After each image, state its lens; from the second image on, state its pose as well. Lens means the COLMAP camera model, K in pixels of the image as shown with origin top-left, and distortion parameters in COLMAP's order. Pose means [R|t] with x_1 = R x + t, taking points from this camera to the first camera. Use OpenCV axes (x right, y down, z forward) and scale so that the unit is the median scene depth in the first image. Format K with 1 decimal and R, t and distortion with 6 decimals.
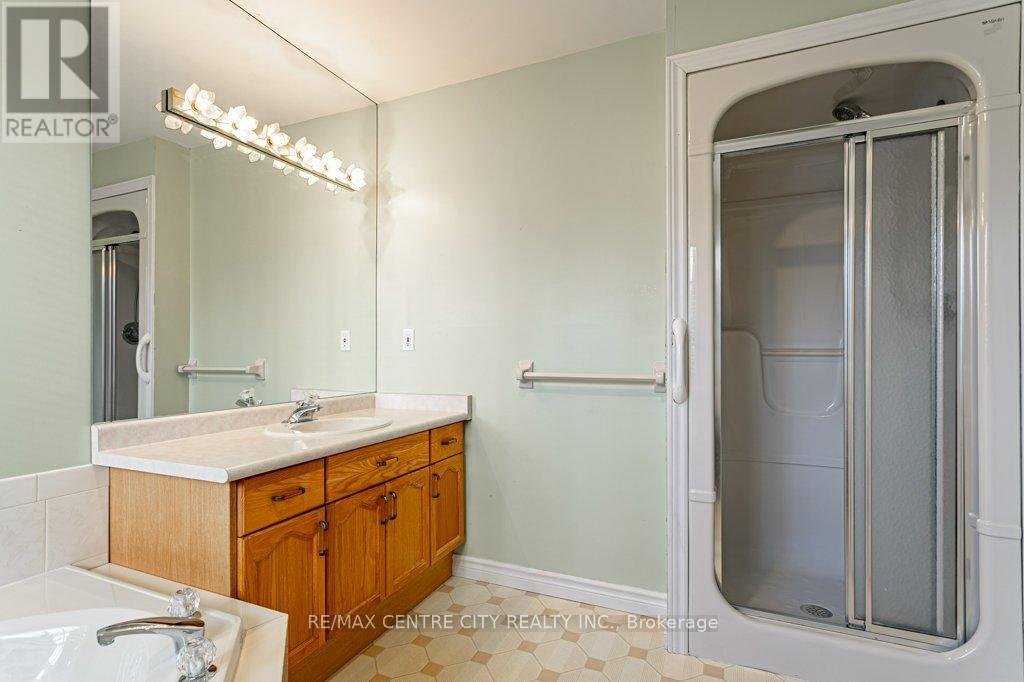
lens RADIAL K [[498.6, 0, 508.5], [0, 498.6, 348.6], [0, 0, 1]] dist [0.005060, 0.000481]
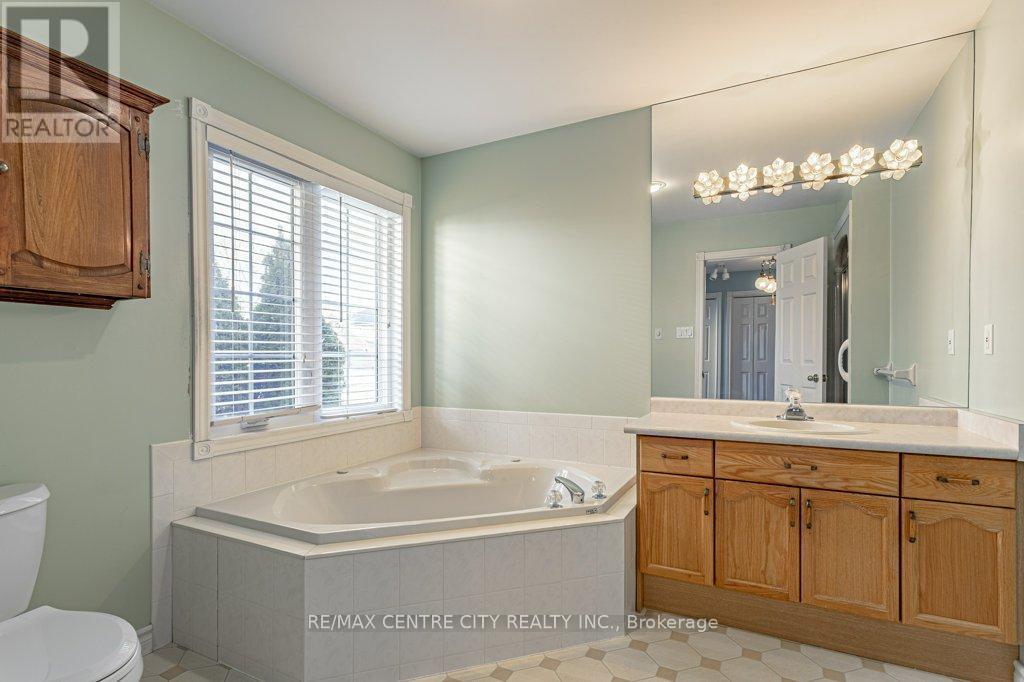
lens RADIAL K [[498.6, 0, 509.7], [0, 498.6, 349.1], [0, 0, 1]] dist [0.005060, 0.000481]
pose [[-0.060921, -0.011396, -0.998078, 0.820171], [0.008039, 0.999897, -0.011907, -0.001763], [0.998110, -0.008749, -0.060823, 0.498810]]
